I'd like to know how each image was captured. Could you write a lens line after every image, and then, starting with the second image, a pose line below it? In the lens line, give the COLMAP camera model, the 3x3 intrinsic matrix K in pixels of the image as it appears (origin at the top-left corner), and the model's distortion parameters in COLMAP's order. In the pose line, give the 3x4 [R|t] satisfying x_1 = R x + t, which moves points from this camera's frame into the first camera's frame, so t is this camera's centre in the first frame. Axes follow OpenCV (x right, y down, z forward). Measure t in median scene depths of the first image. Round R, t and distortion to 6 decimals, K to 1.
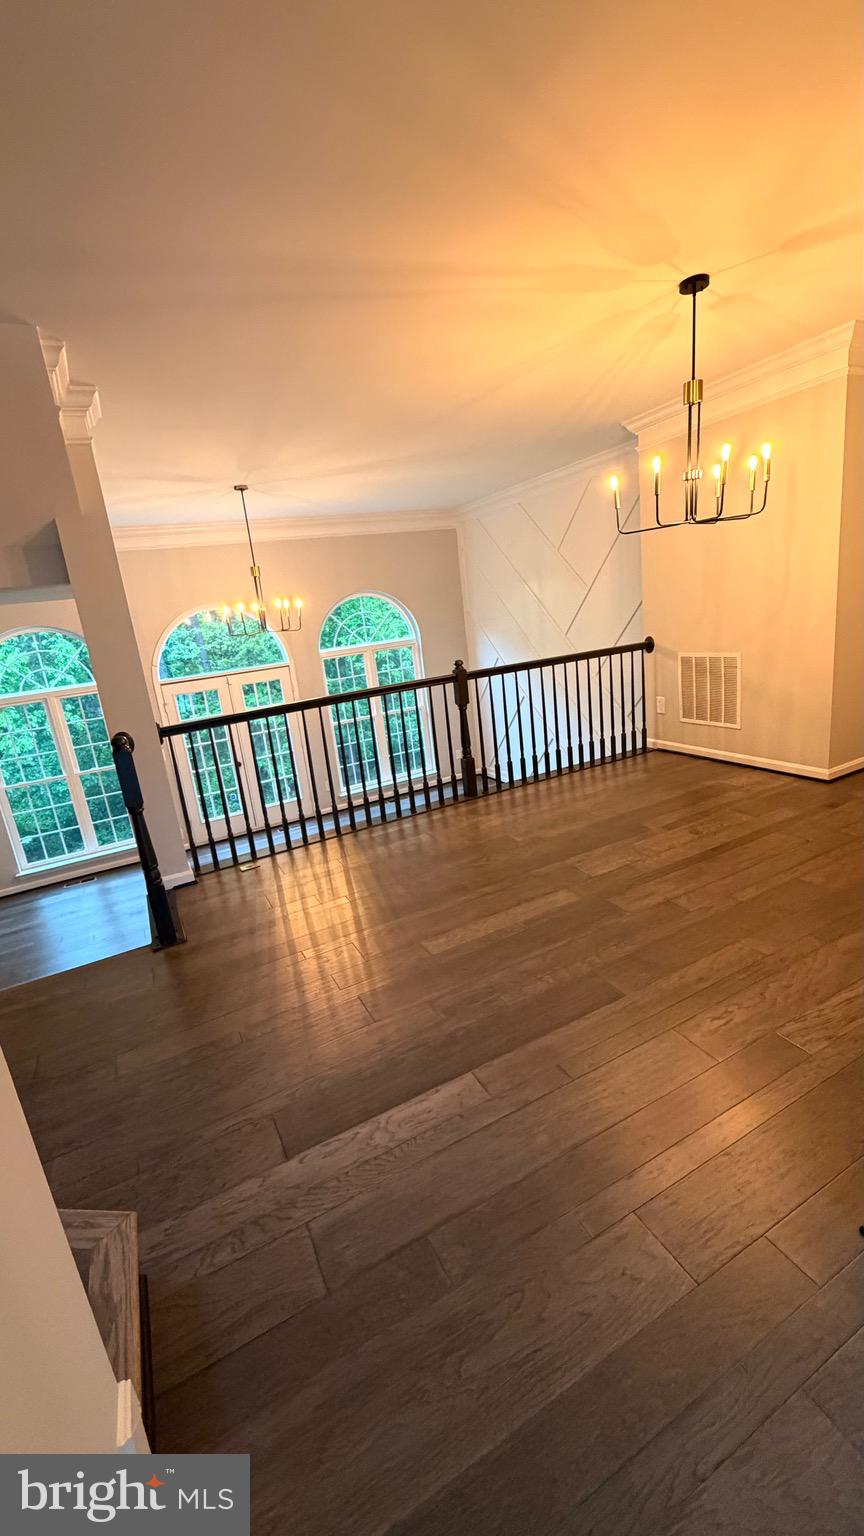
lens RADIAL K [[612.1, 0, 428.6], [0, 612.1, 762.8], [0, 0, 1]] dist [-0.000487, -0.000121]
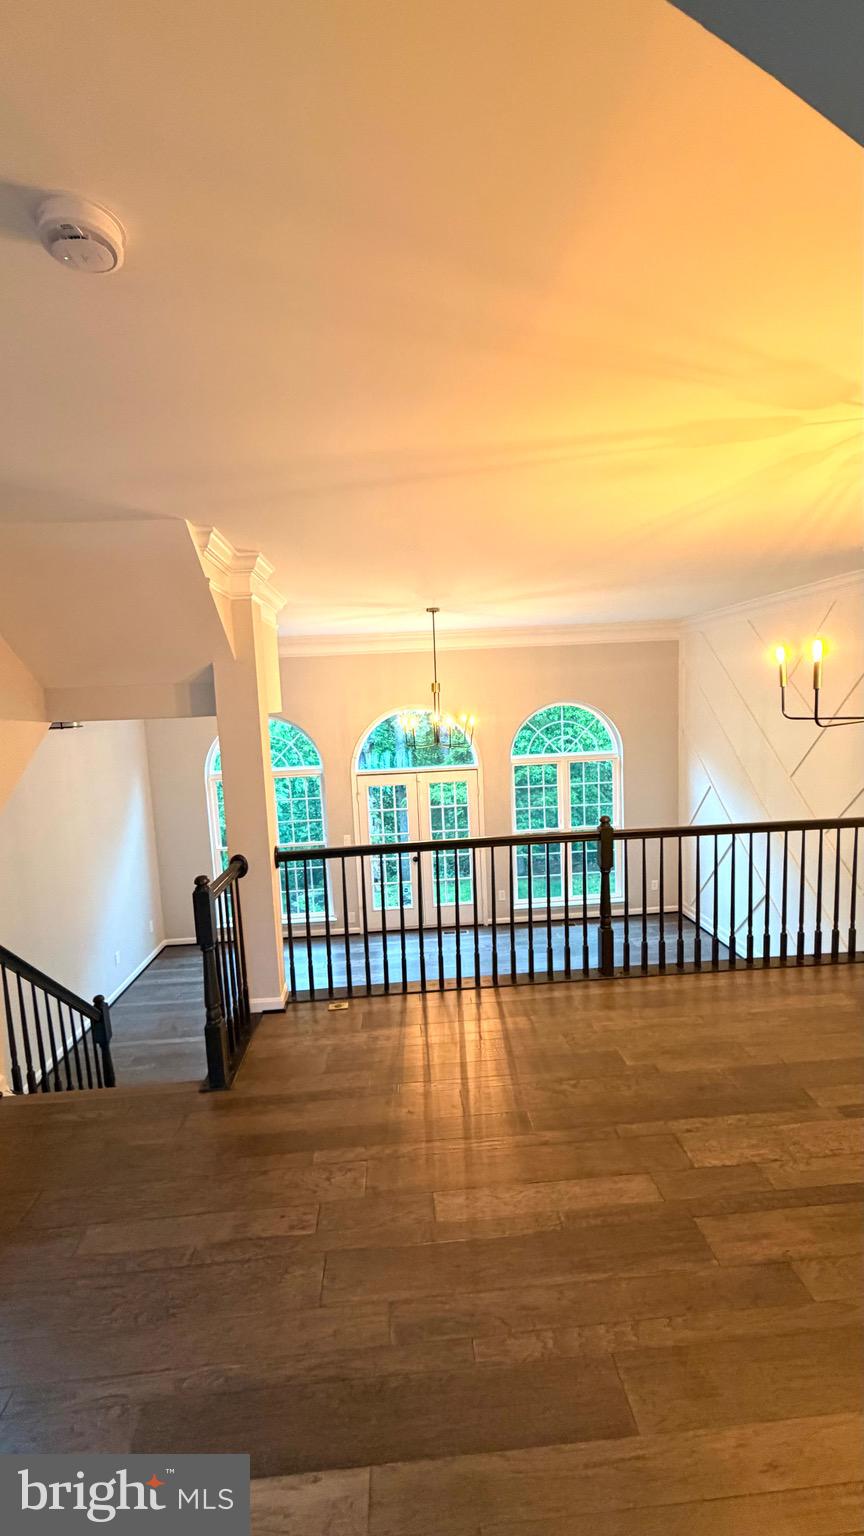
lens RADIAL K [[611.3, 0, 428.3], [0, 611.3, 763.7], [0, 0, 1]] dist [0.000979, -0.000090]
pose [[0.917358, 0.113116, -0.381652, 0.282267], [-0.156929, 0.983894, -0.085591, -0.254404], [0.365824, 0.138410, 0.920335, 0.187951]]
